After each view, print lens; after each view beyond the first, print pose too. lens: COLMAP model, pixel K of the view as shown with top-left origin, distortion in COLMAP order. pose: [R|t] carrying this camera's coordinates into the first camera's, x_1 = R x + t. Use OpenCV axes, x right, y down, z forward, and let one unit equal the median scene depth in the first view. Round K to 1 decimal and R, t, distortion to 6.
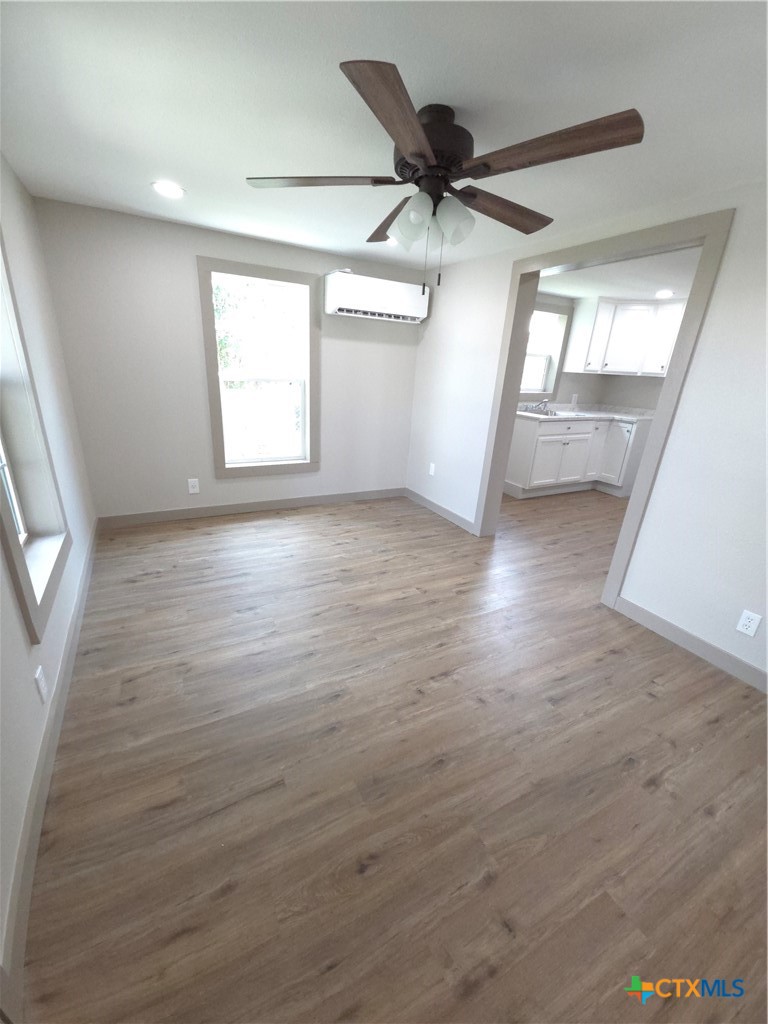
lens RADIAL K [[413.9, 0, 379.6], [0, 413.9, 514.5], [0, 0, 1]] dist [0.006756, -0.005733]
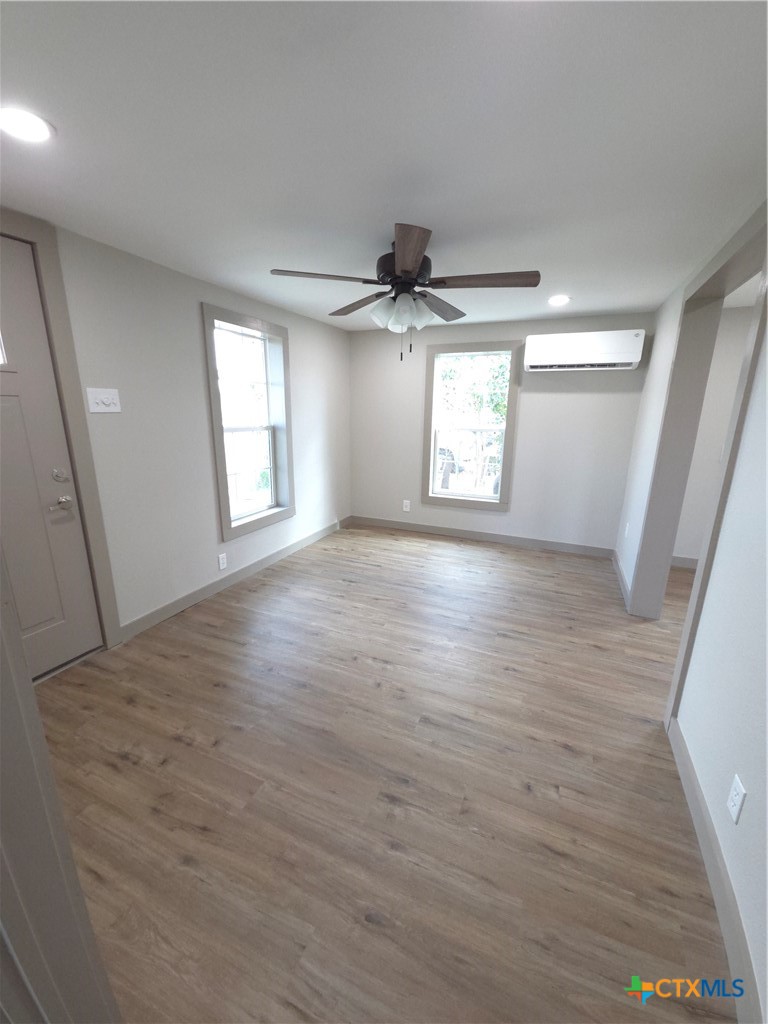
lens RADIAL K [[413.9, 0, 381.7], [0, 413.9, 516.9], [0, 0, 1]] dist [0.006756, -0.005733]
pose [[0.618710, 0.152219, -0.770731, 0.625377], [-0.250784, 0.967990, -0.010140, -0.000098], [0.744517, 0.199561, 0.637080, 0.096279]]
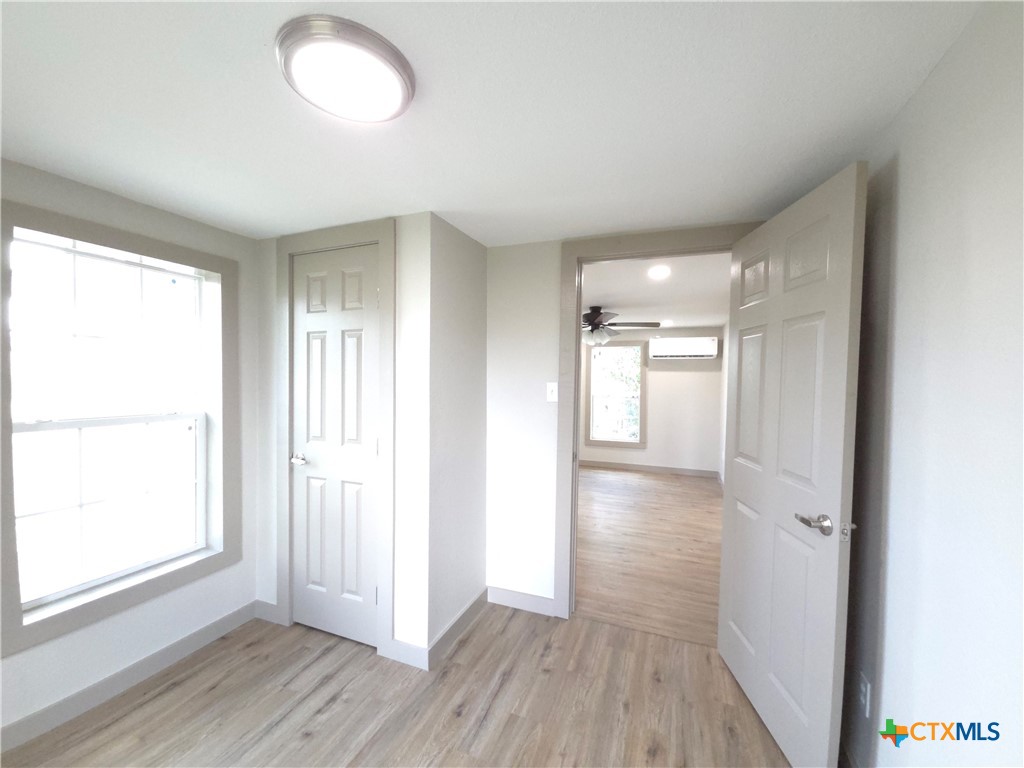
lens RADIAL K [[413.9, 0, 515.9], [0, 413.9, 384.5], [0, 0, 1]] dist [0.006756, -0.005733]
pose [[0.646413, -0.039442, -0.761967, 0.973033], [-0.238939, 0.937965, -0.251256, 0.234960], [0.724609, 0.344479, 0.596889, -0.507216]]
